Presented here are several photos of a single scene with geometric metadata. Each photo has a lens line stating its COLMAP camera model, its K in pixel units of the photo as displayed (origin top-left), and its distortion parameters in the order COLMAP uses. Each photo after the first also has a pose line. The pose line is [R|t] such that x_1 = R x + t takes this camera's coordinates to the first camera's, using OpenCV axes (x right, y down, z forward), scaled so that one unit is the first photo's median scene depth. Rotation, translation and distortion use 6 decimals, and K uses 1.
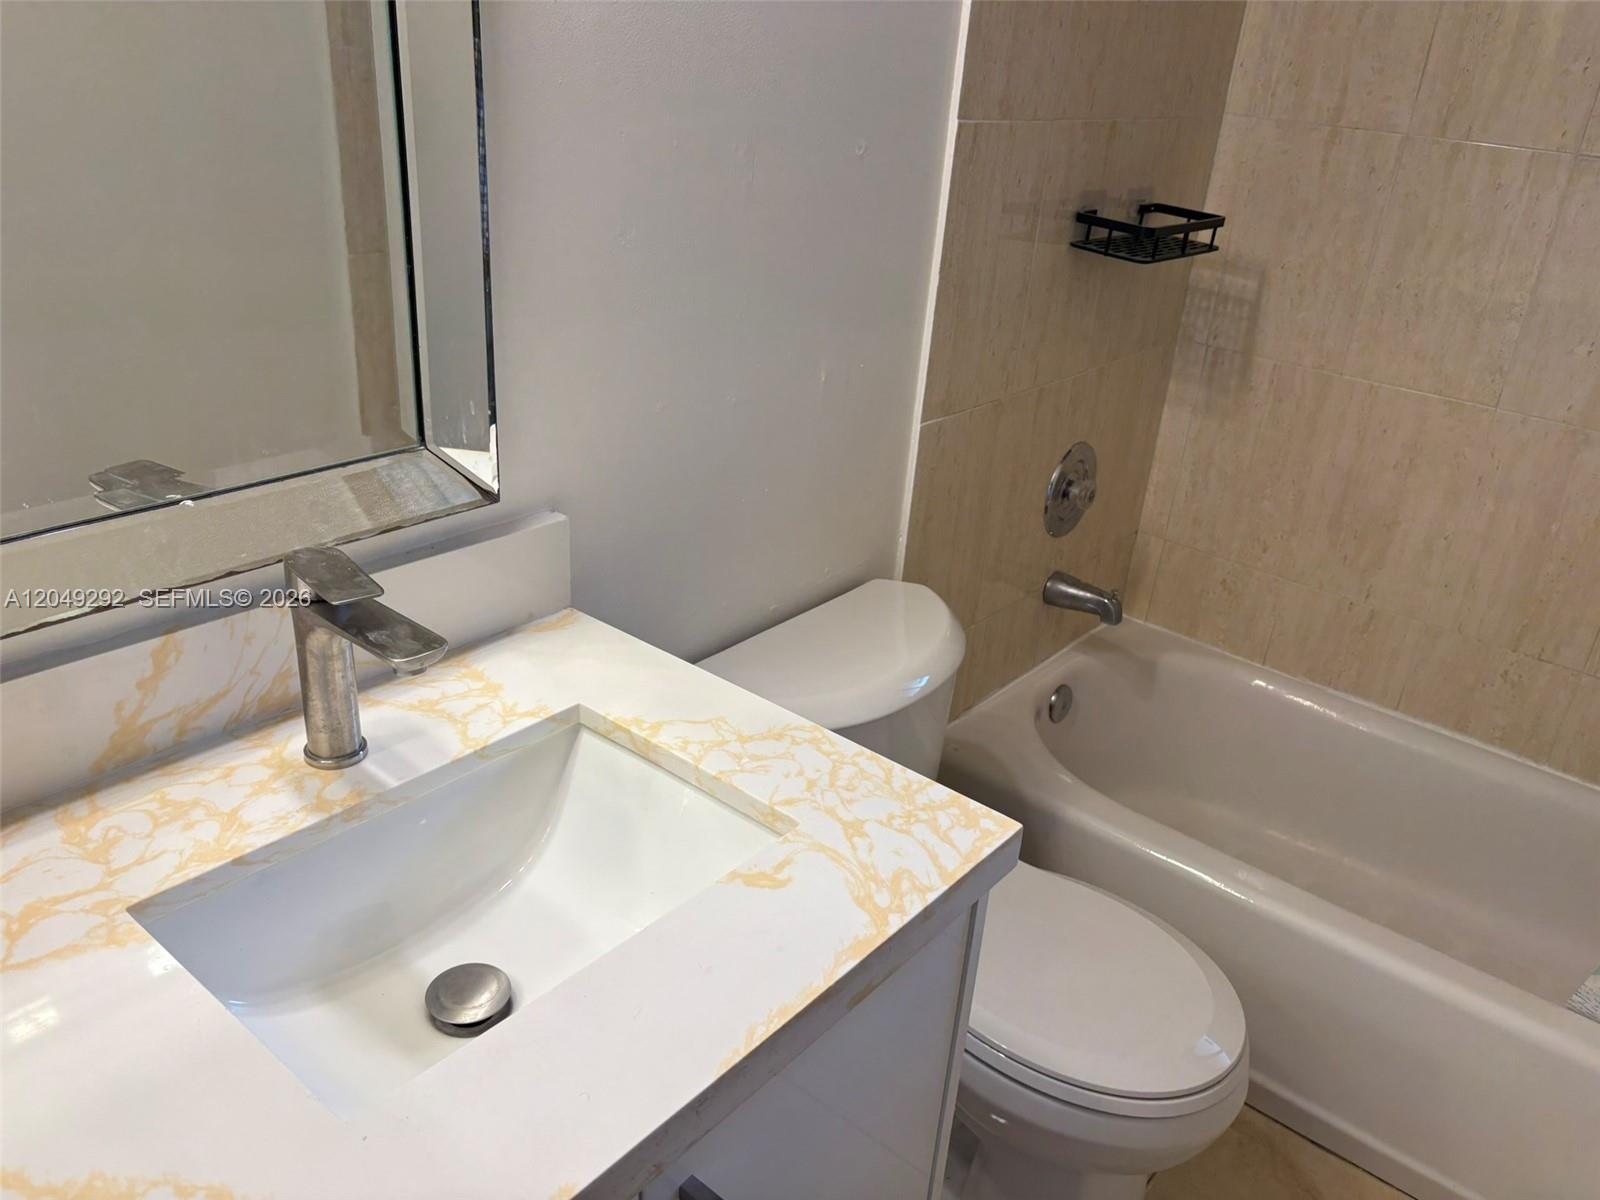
lens RADIAL K [[1201.8, 0, 800.0], [0, 1201.8, 600.0], [0, 0, 1]] dist [0.014415, -0.002634]
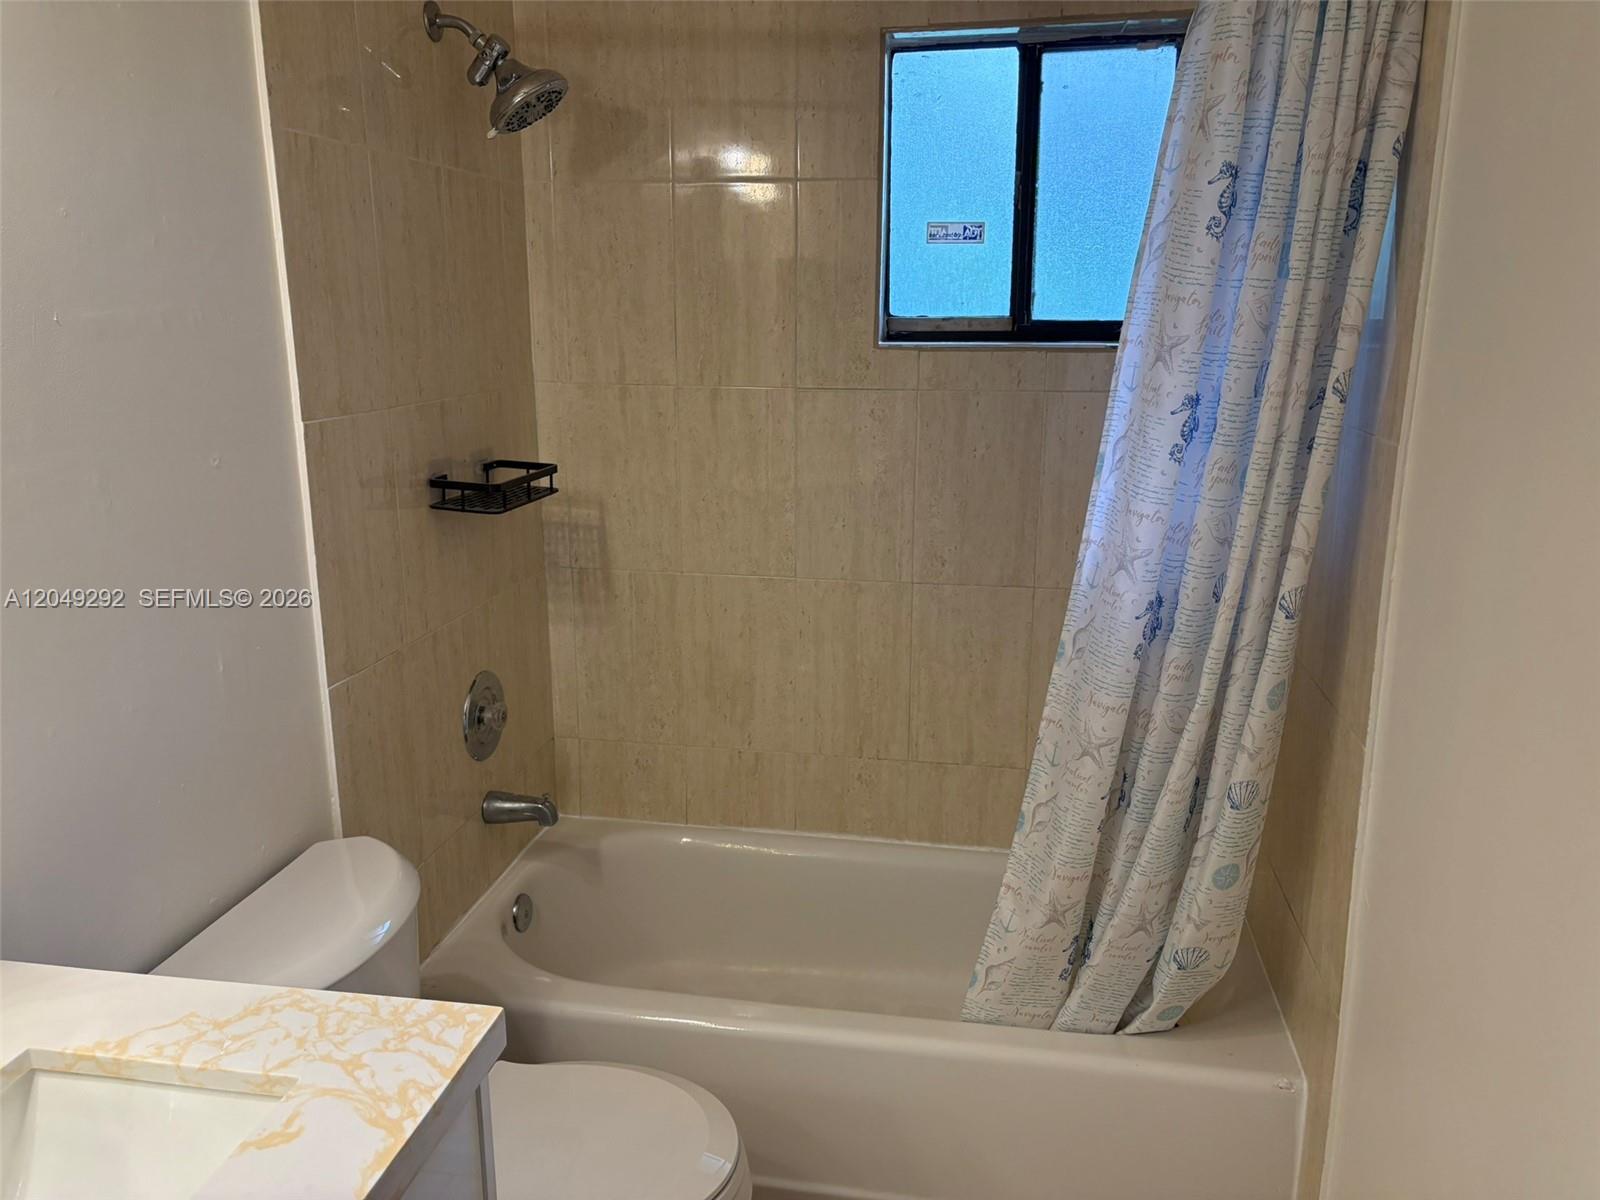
lens RADIAL K [[1216.6, 0, 800.0], [0, 1216.6, 600.0], [0, 0, 1]] dist [0.063344, -0.004181]
pose [[0.866621, -0.187732, 0.462304, -0.023087], [0.266671, 0.957359, -0.111128, 0.009228], [-0.421729, 0.219589, 0.879730, -0.138597]]
